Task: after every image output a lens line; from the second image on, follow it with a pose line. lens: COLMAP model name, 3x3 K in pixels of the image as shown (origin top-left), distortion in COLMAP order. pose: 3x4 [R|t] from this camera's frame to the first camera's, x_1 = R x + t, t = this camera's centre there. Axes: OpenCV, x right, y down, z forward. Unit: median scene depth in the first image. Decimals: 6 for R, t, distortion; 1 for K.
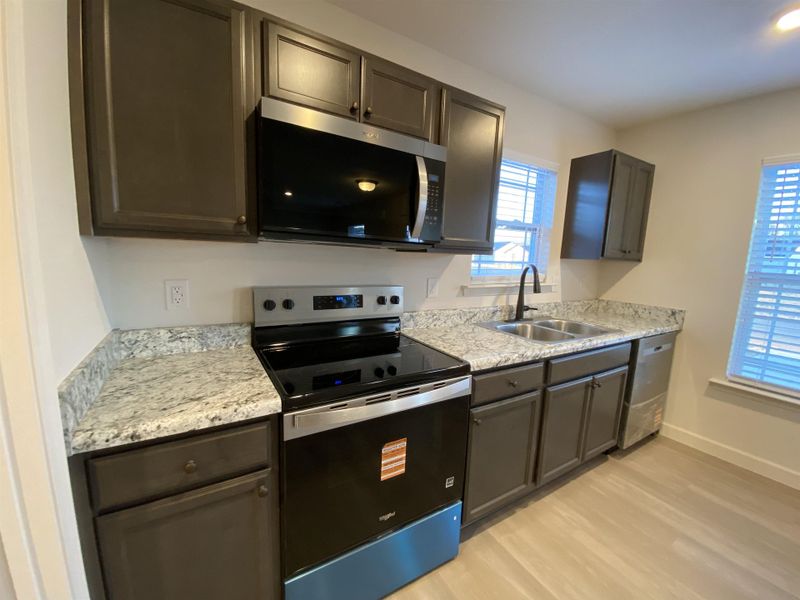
lens RADIAL K [[329.4, 0, 397.9], [0, 329.4, 302.5], [0, 0, 1]] dist [-0.000211, -0.000478]
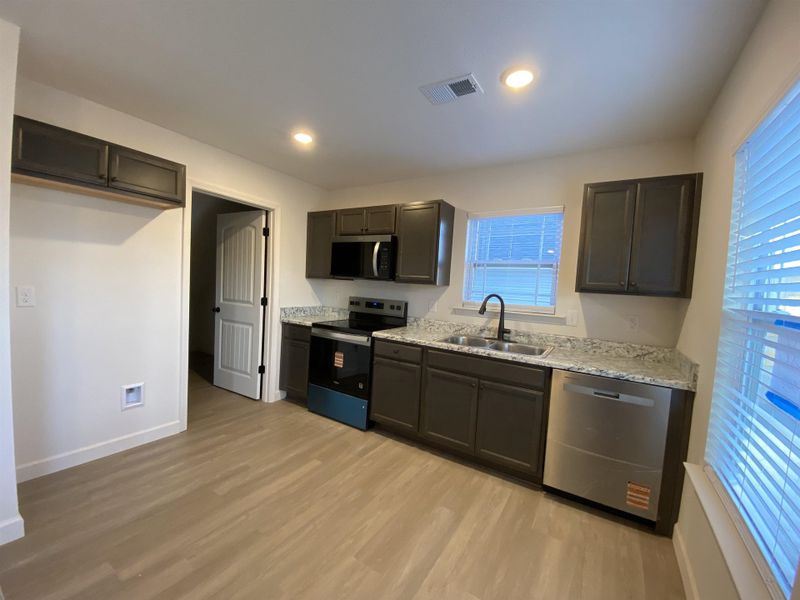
lens RADIAL K [[329.4, 0, 397.9], [0, 329.4, 302.5], [0, 0, 1]] dist [-0.000211, -0.000478]
pose [[0.434205, 0.030383, -0.900302, 1.856690], [-0.170731, 0.984092, -0.049131, 0.060351], [0.884487, 0.175042, 0.432485, 0.156008]]
